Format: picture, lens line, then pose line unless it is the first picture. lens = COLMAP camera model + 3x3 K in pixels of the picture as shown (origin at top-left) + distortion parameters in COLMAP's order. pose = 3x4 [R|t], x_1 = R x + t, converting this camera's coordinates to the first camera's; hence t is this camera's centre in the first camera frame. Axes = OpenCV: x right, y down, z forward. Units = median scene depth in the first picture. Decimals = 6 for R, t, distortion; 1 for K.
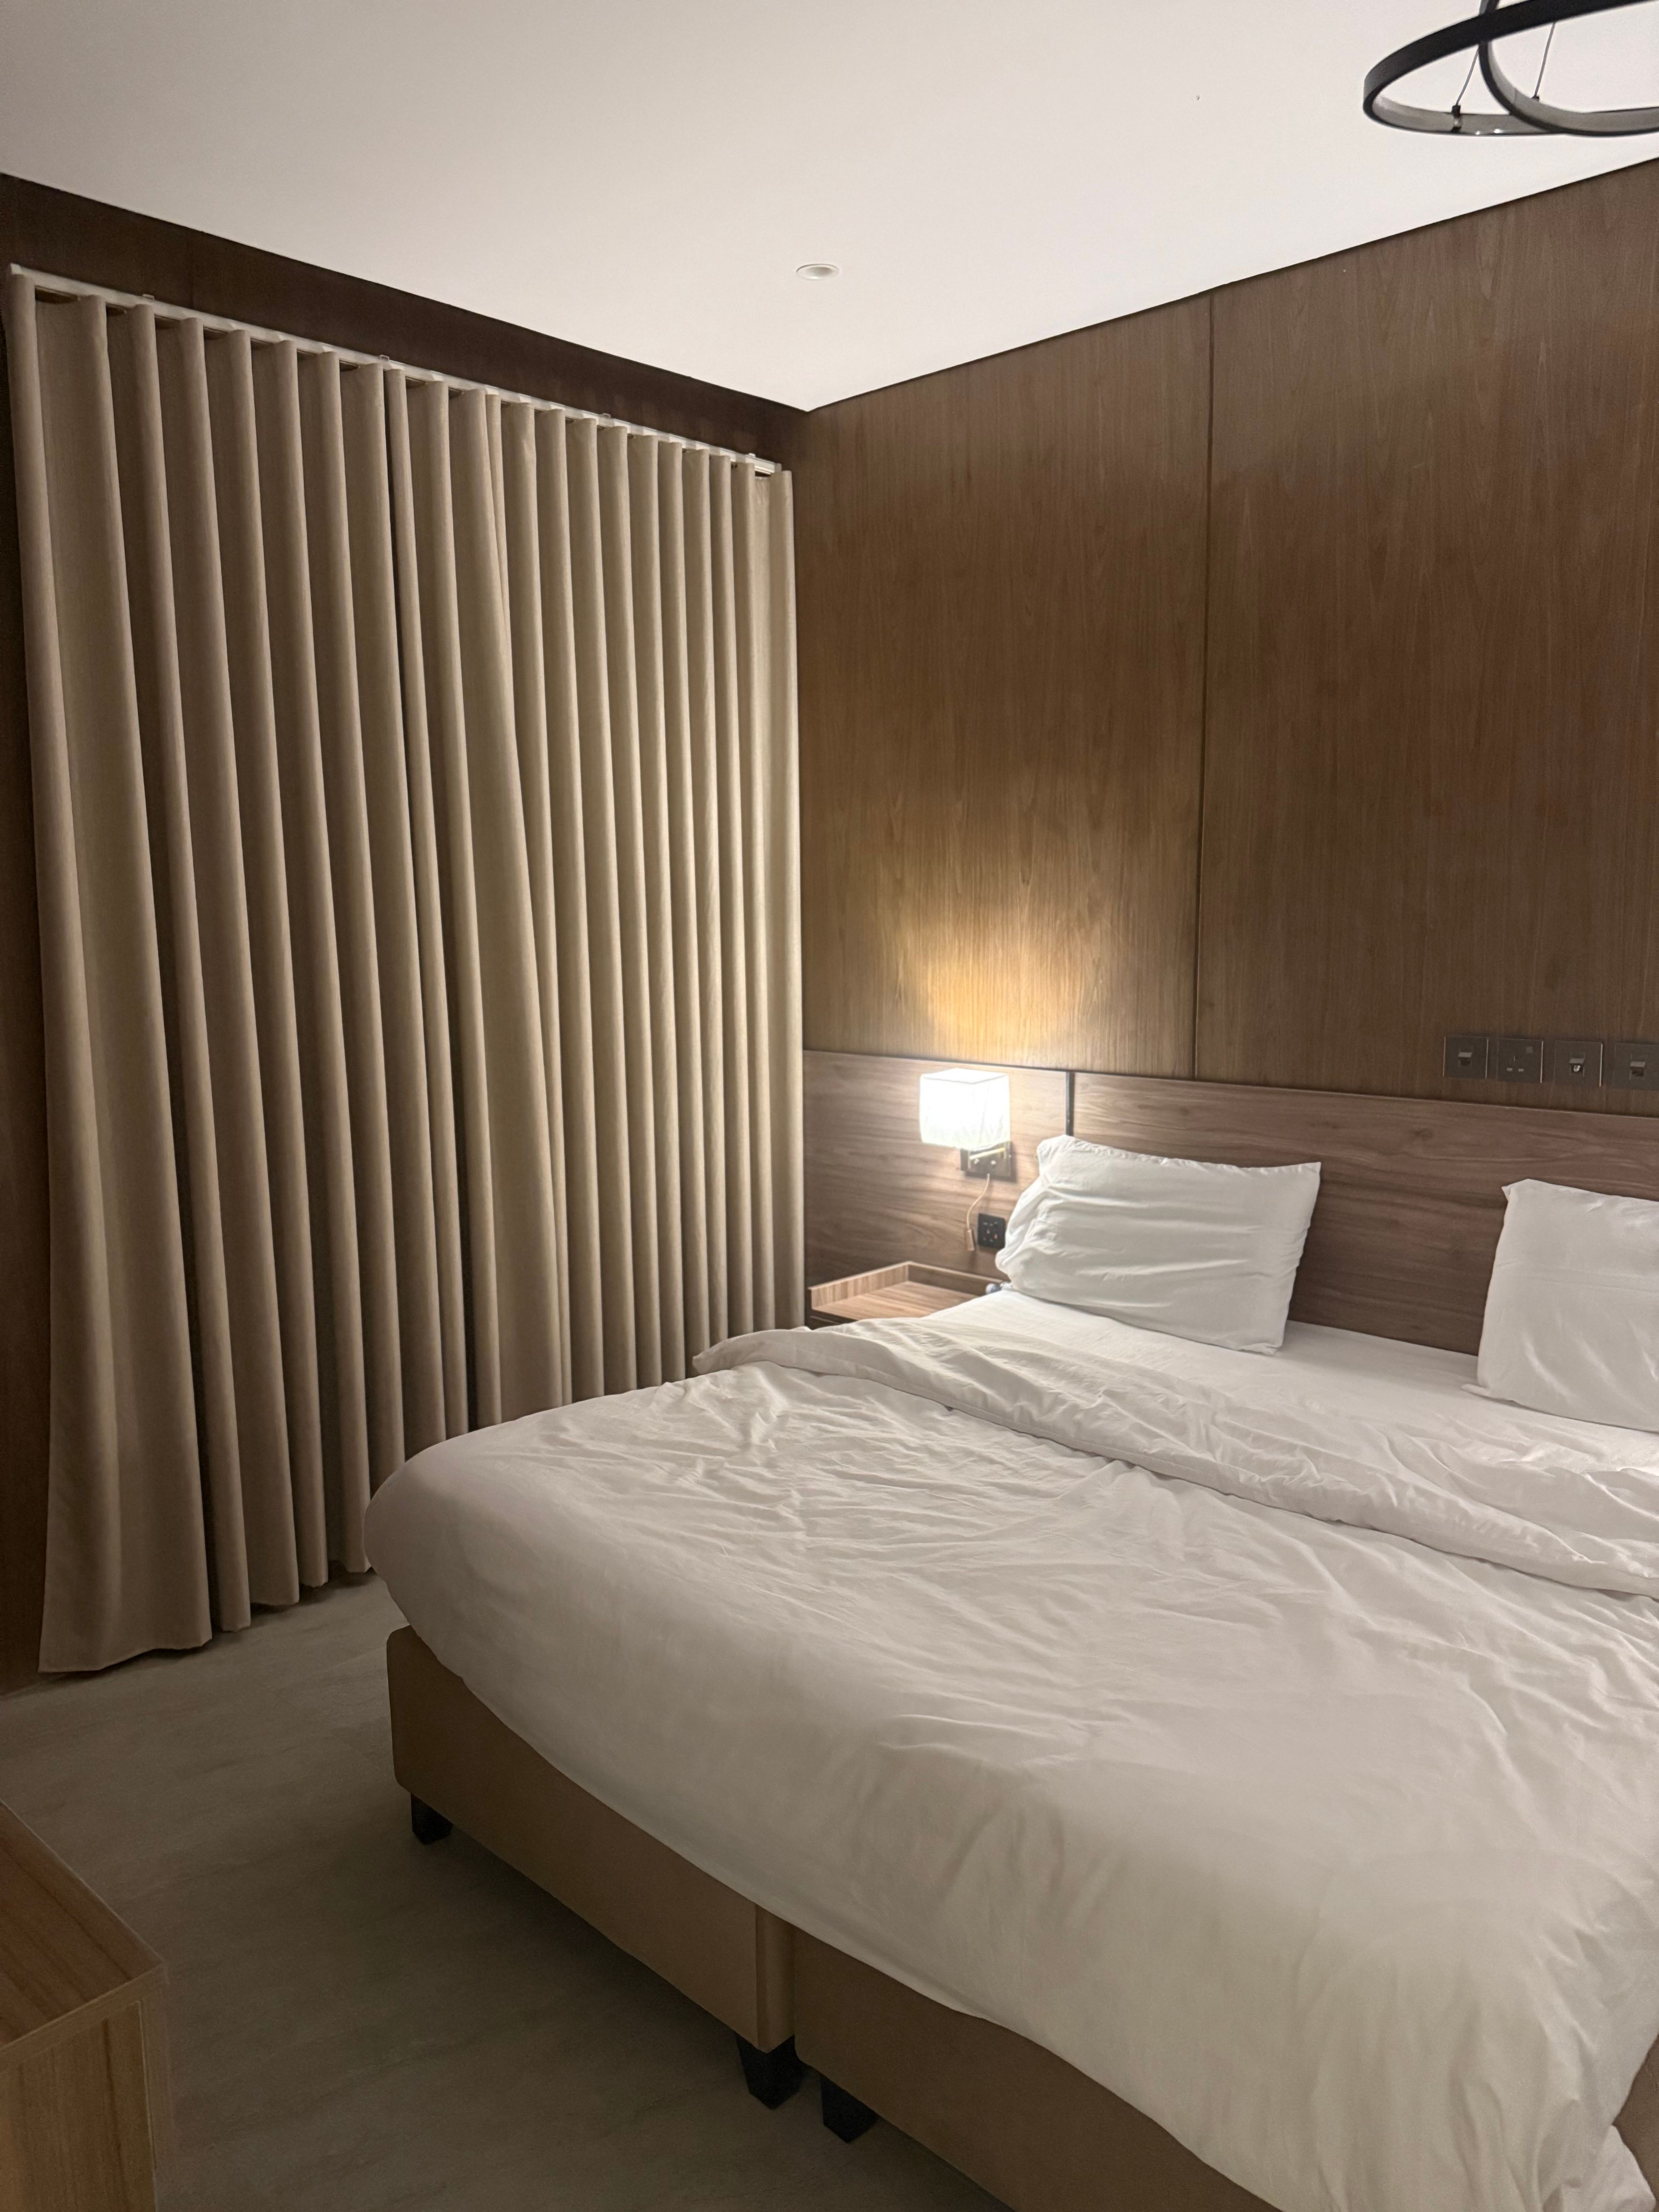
lens RADIAL K [[1545.2, 0, 829.5], [0, 1545.2, 1106.0], [0, 0, 1]] dist [0.062220, -0.093494]
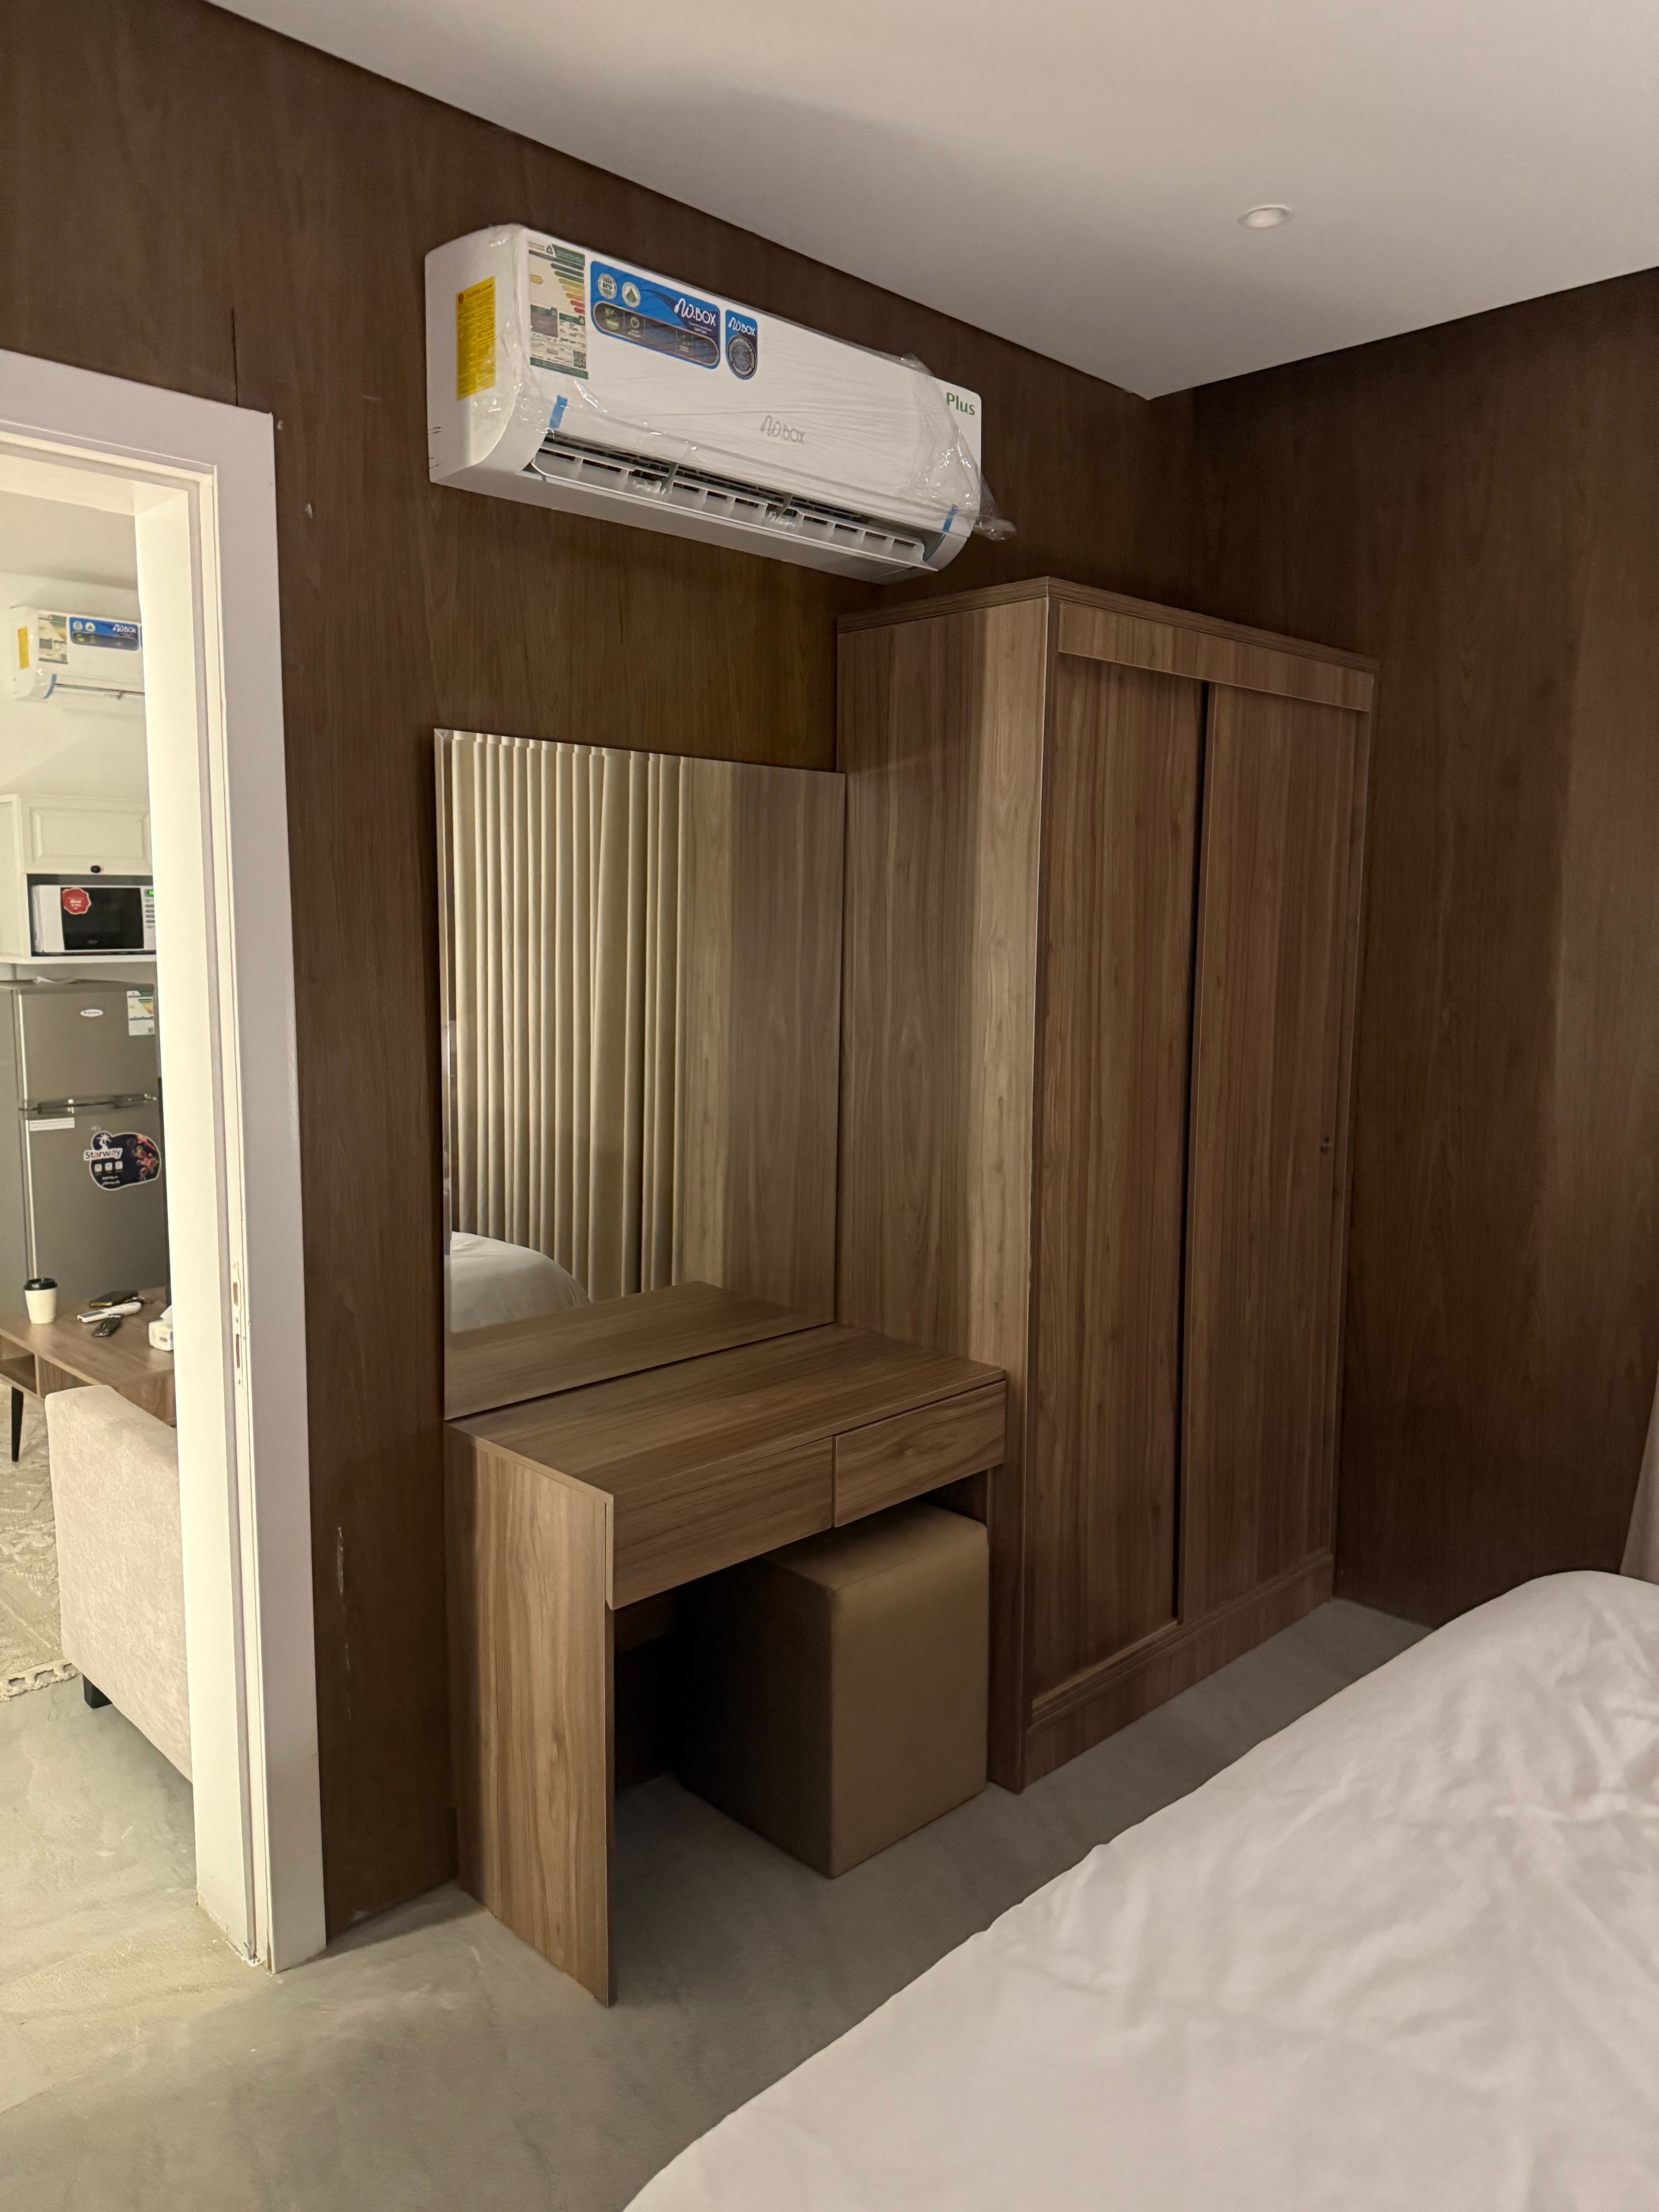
lens RADIAL K [[1545.2, 0, 829.5], [0, 1545.2, 1106.0], [0, 0, 1]] dist [0.062220, -0.093494]
pose [[-0.051378, 0.135963, -0.989381, 0.606654], [-0.145071, 0.979165, 0.142093, -0.107968], [0.988086, 0.150831, -0.030583, 0.517716]]
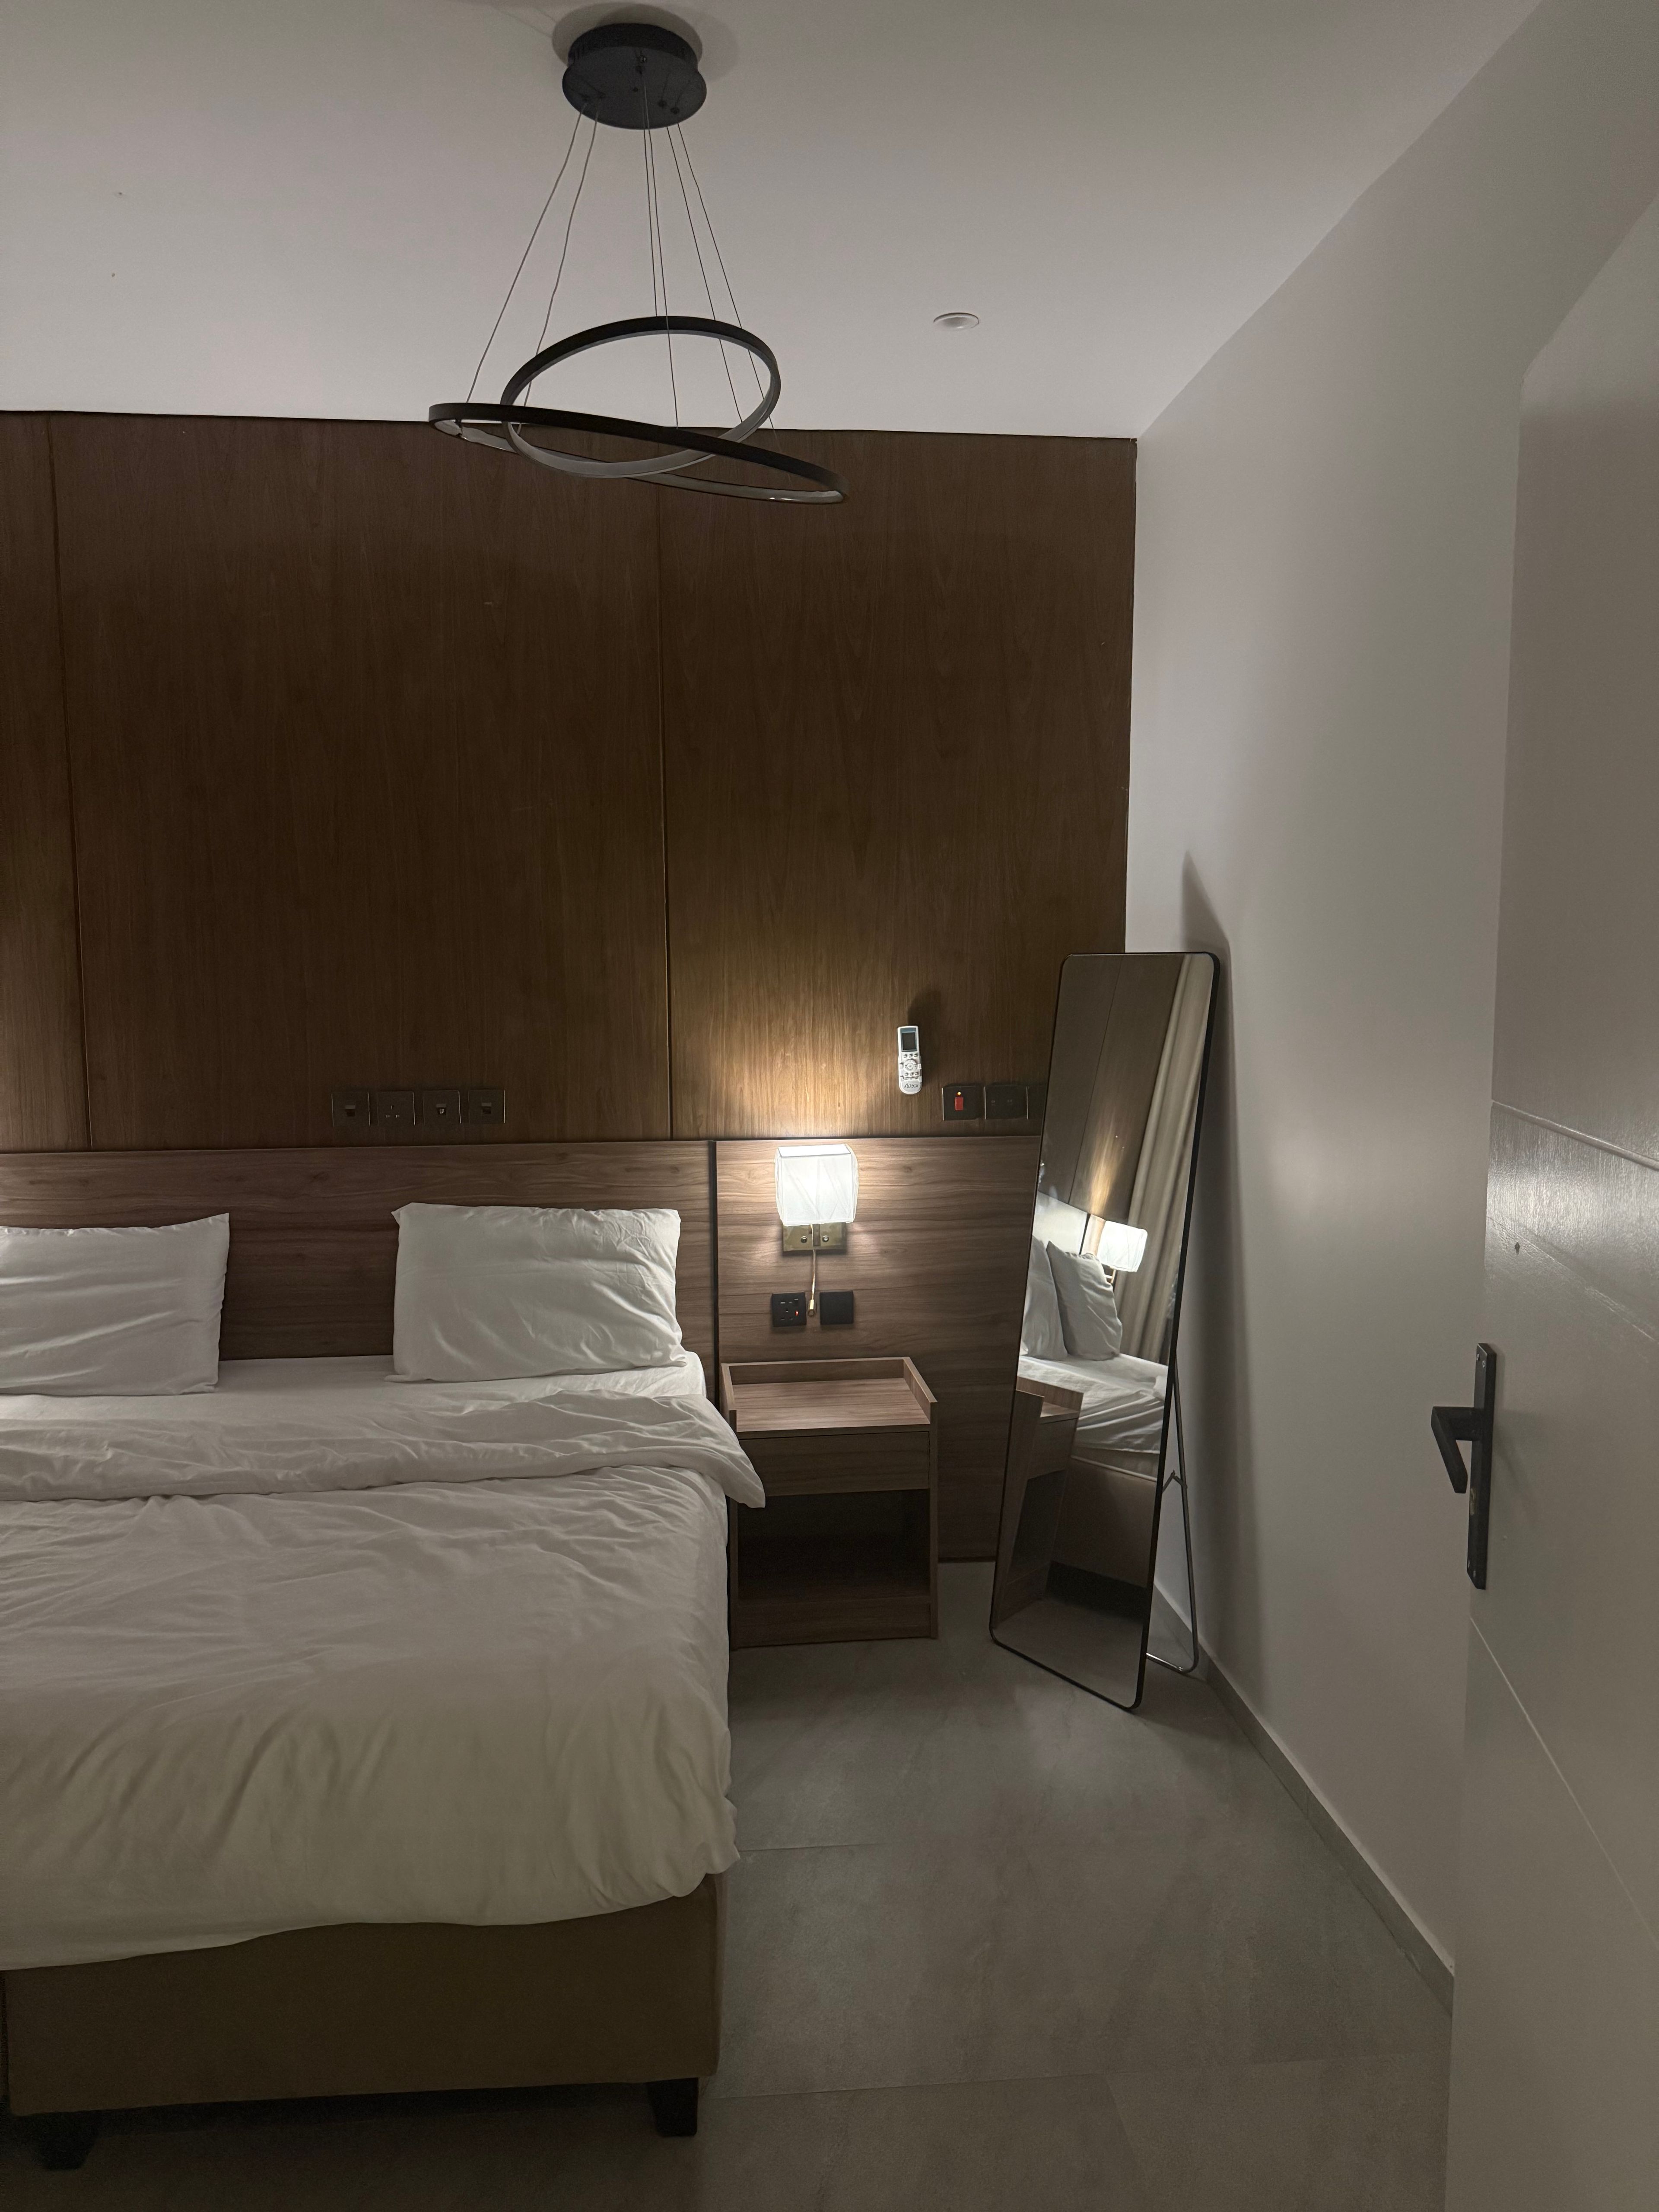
lens RADIAL K [[1545.2, 0, 829.5], [0, 1545.2, 1106.0], [0, 0, 1]] dist [0.062220, -0.093494]
pose [[0.667481, -0.066107, 0.741686, -0.276889], [0.101941, 0.994786, -0.003076, 0.009236], [-0.737615, 0.077662, 0.670740, -0.091988]]
